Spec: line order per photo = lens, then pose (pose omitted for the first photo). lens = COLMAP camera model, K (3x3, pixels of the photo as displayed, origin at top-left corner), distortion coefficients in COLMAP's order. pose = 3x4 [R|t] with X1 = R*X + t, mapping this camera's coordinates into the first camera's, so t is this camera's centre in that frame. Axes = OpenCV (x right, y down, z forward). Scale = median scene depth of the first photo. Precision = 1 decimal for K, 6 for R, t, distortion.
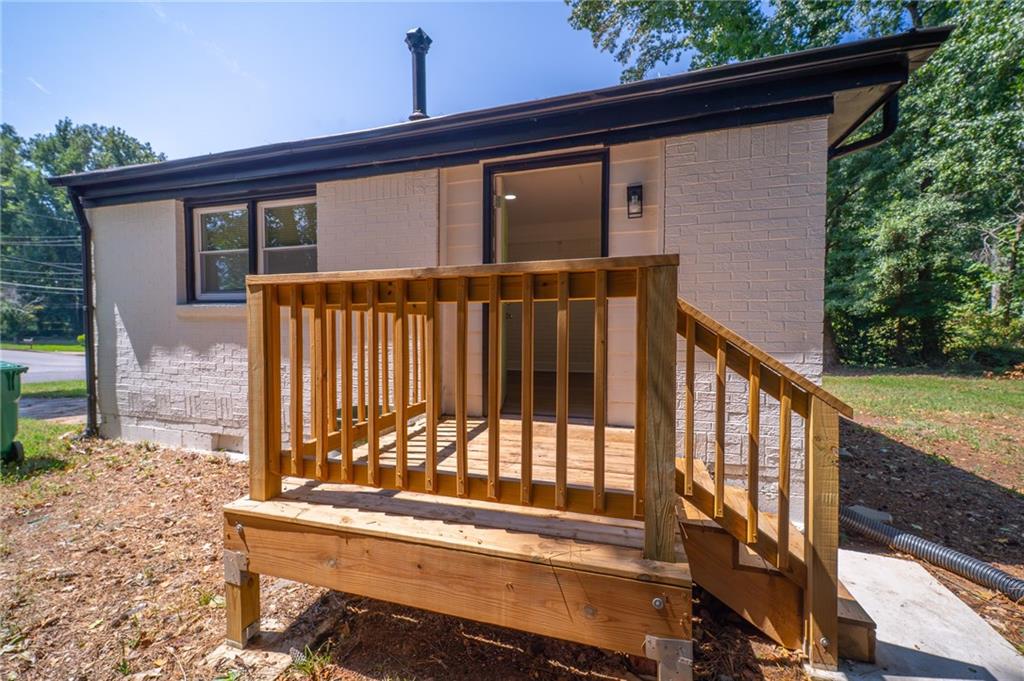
lens RADIAL K [[408.9, 0, 513.1], [0, 408.9, 336.1], [0, 0, 1]] dist [-0.000853, -0.000124]
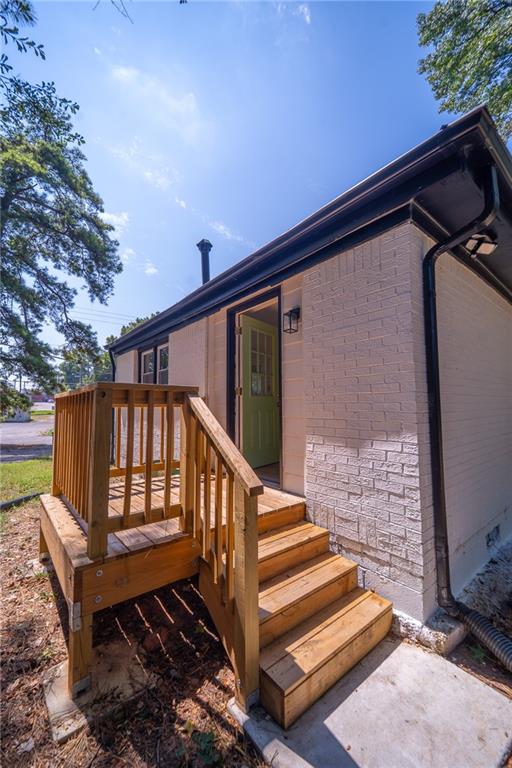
lens RADIAL K [[306.7, 0, 253.4], [0, 306.7, 386.1], [0, 0, 1]] dist [-0.000853, -0.000124]
pose [[0.828533, -0.045486, -0.558090, 0.661770], [-0.005236, 0.996022, -0.088952, -0.023895], [0.559916, 0.076622, 0.824999, 0.104522]]
